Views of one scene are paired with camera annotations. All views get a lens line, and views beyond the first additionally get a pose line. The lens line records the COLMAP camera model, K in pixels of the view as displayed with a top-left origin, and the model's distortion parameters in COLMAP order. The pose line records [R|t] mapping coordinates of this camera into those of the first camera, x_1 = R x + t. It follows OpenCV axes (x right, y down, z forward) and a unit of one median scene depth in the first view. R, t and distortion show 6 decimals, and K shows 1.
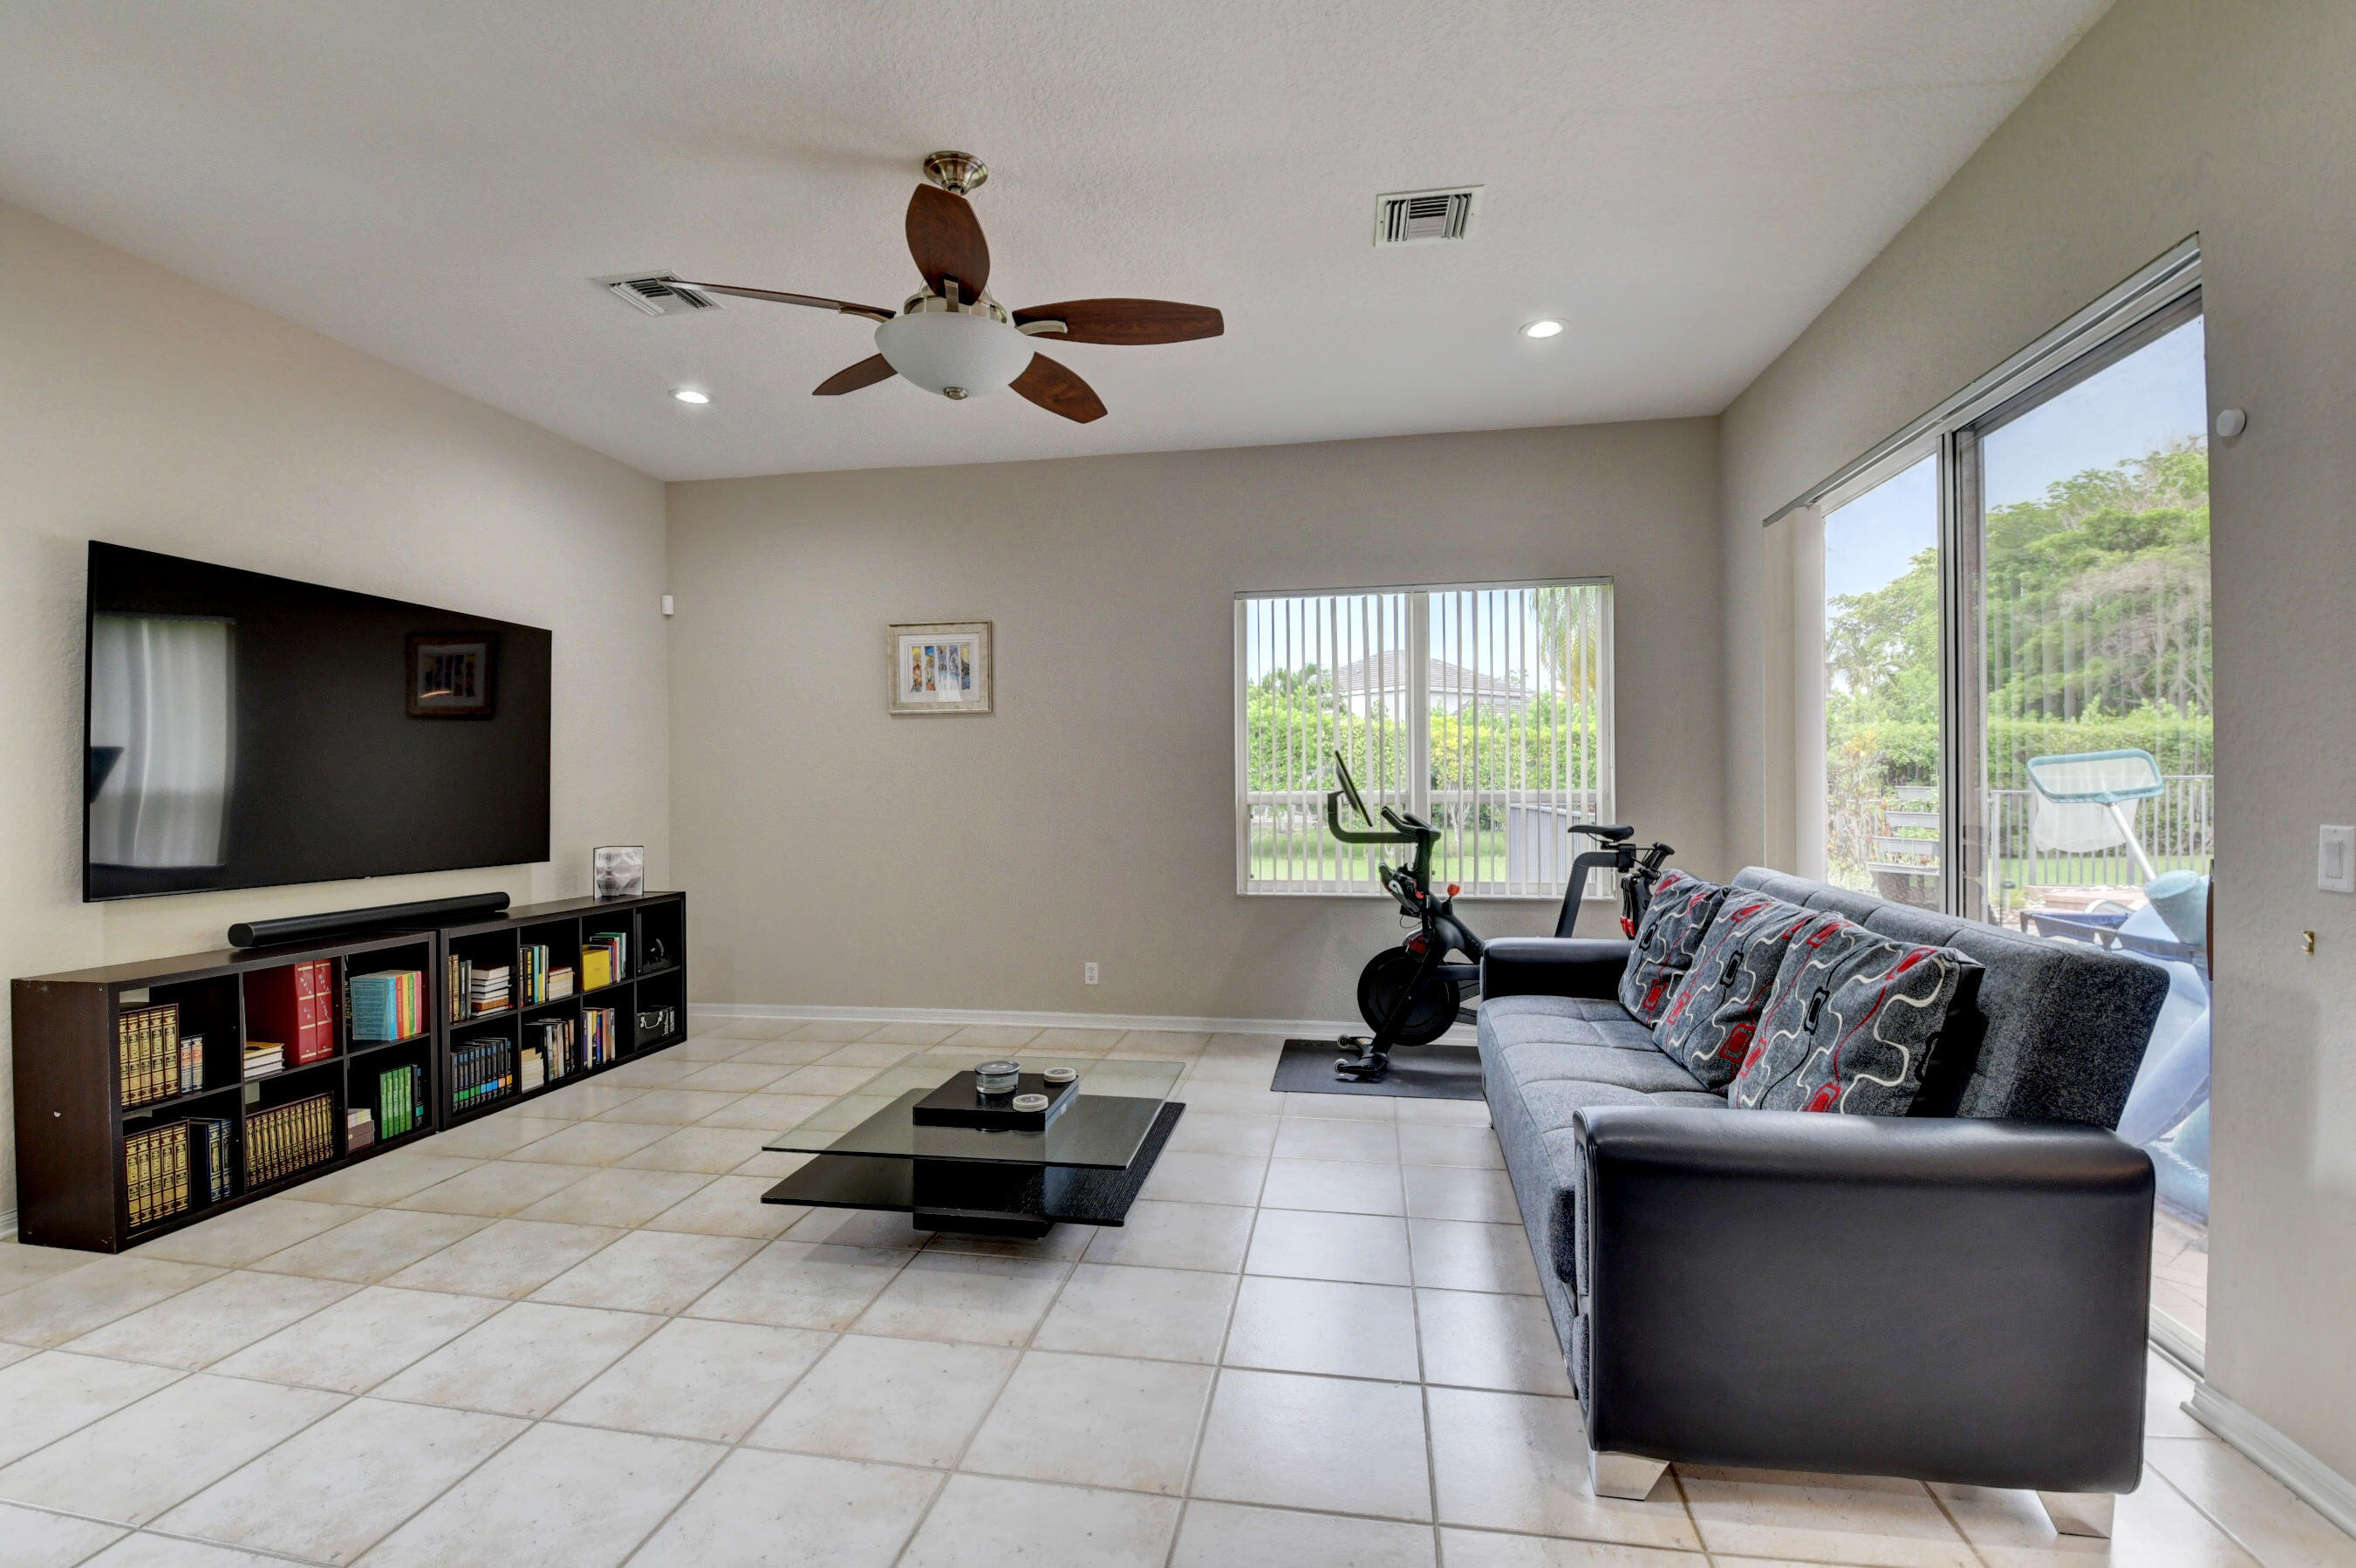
lens RADIAL K [[1063.9, 0, 1178.0], [0, 1063.9, 784.0], [0, 0, 1]] dist [0.019248, -0.032027]
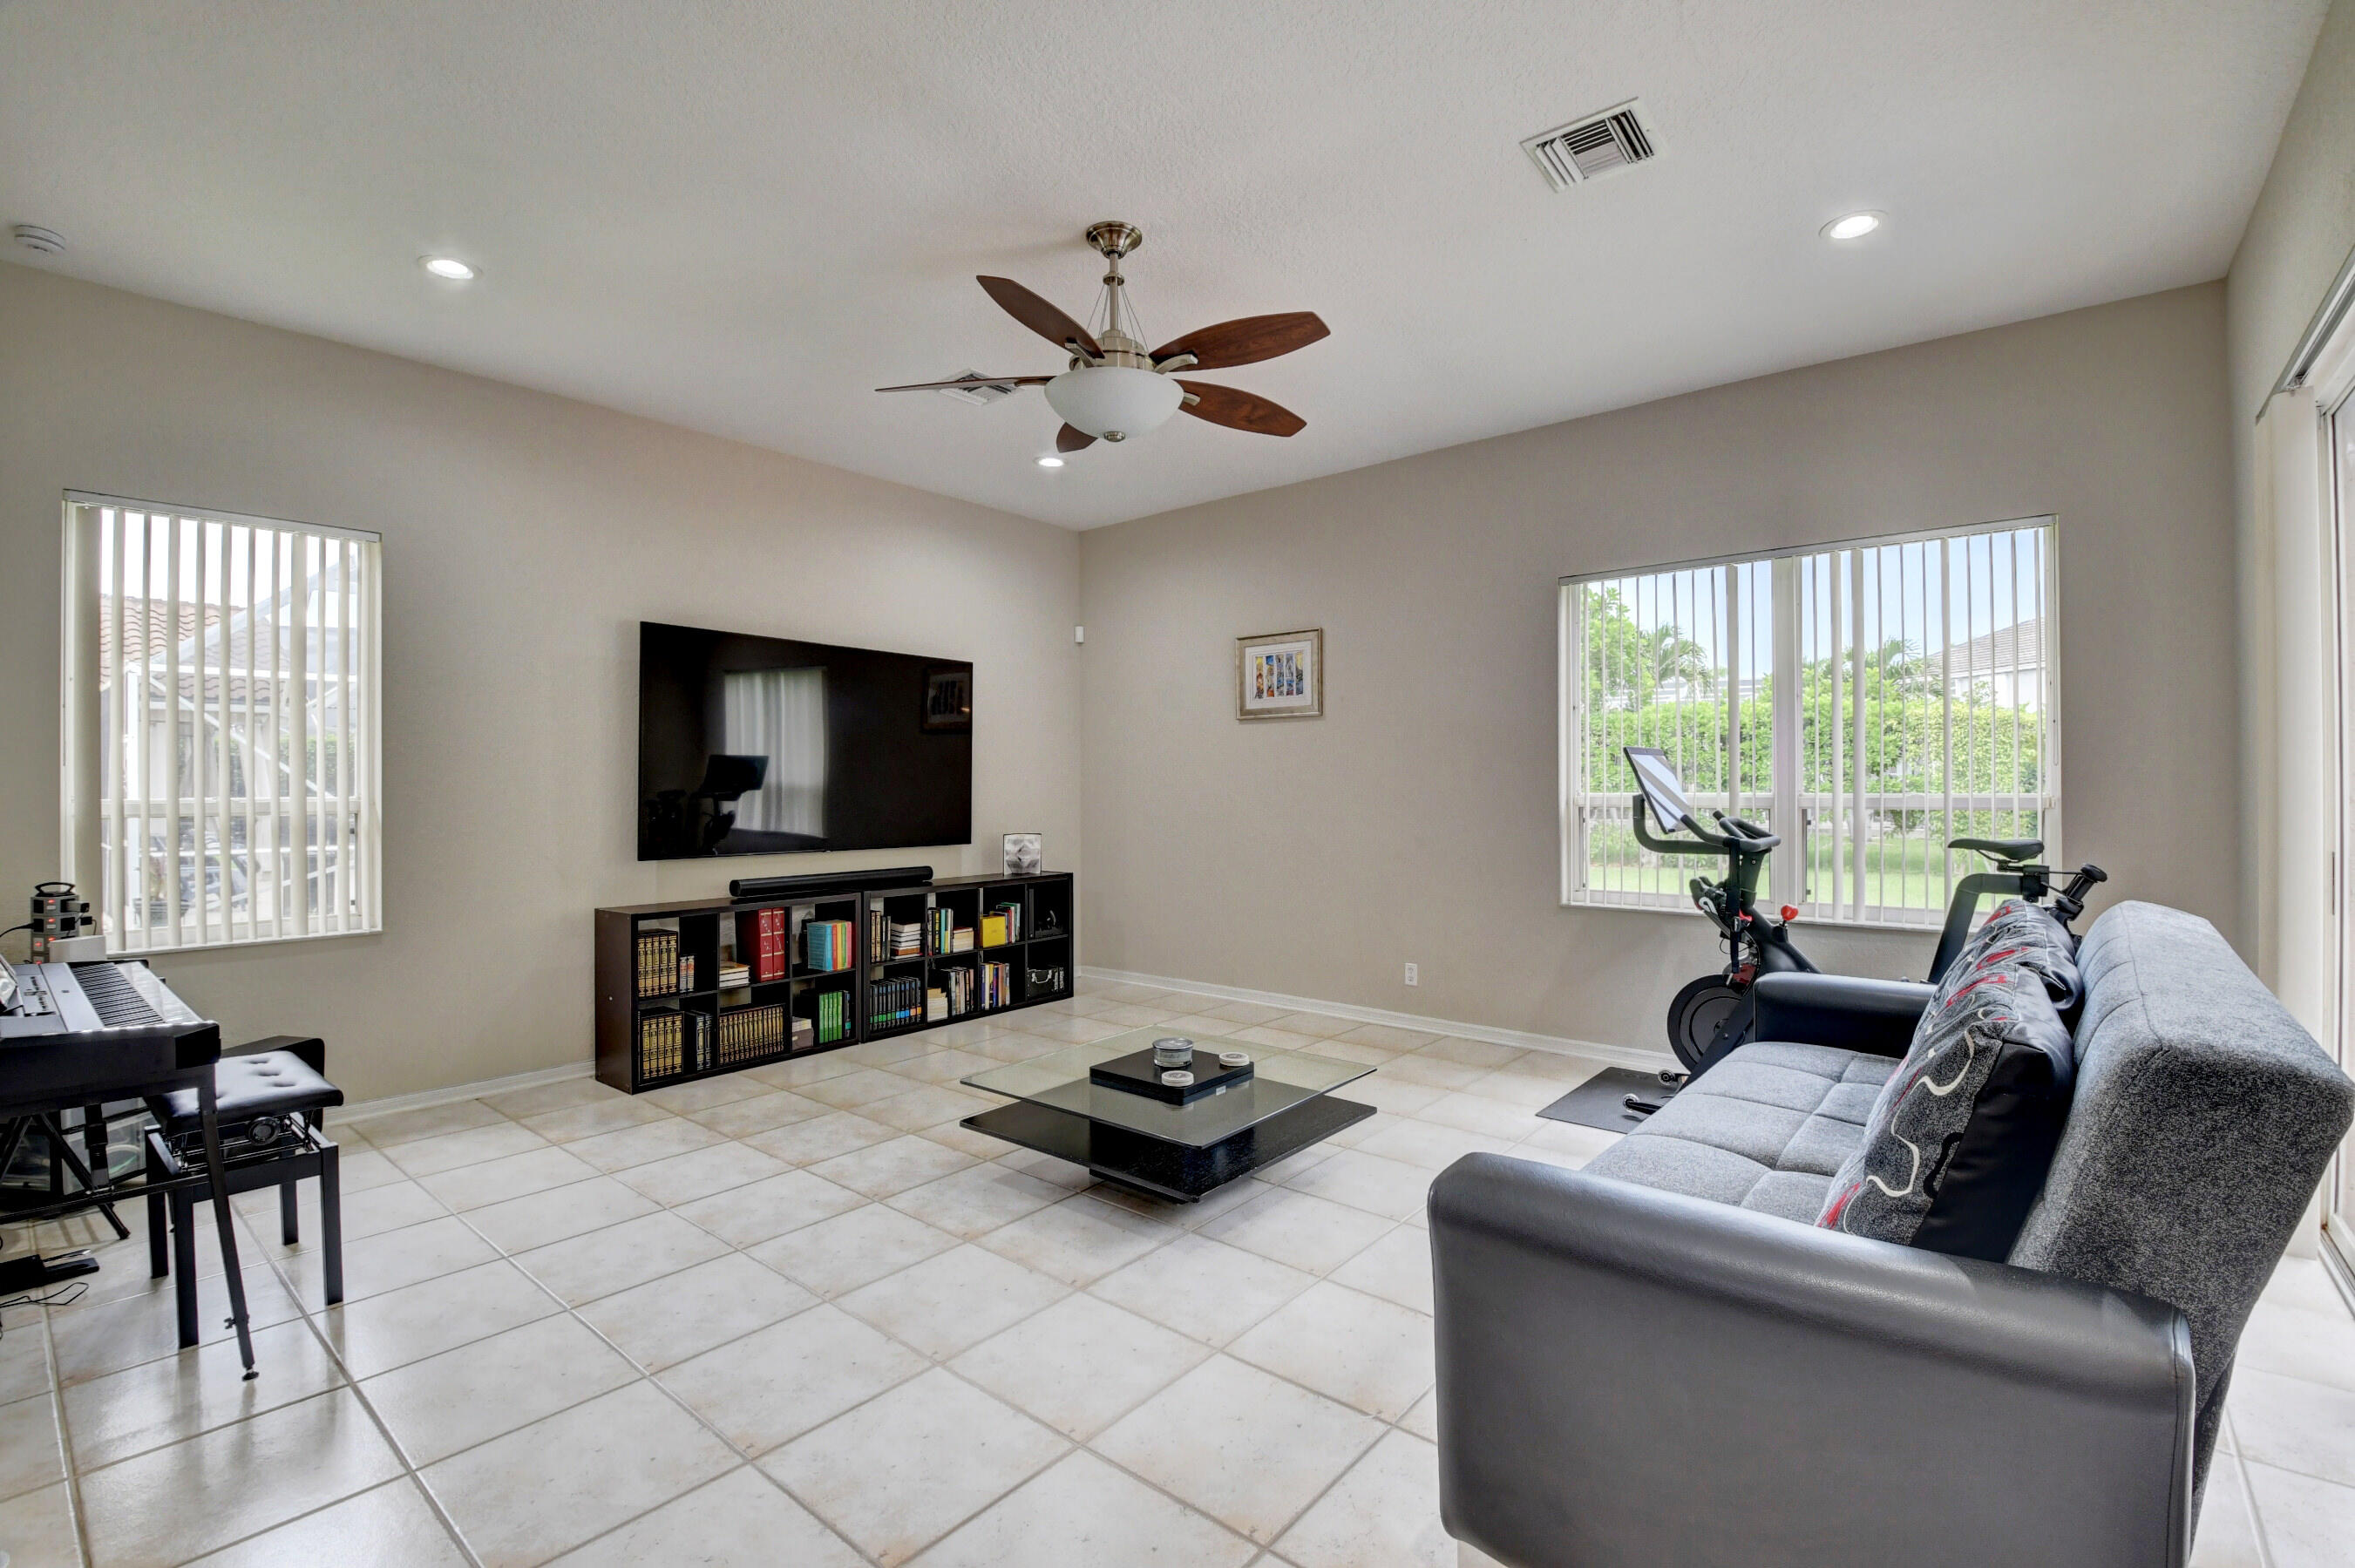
lens RADIAL K [[1033.3, 0, 1177.5], [0, 1033.3, 784.0], [0, 0, 1]] dist [0.023562, -0.031851]
pose [[0.869168, 0.002760, -0.494509, 0.263280], [-0.002257, 0.999996, 0.001614, -0.001559], [0.494512, -0.000287, 0.869171, 0.057005]]
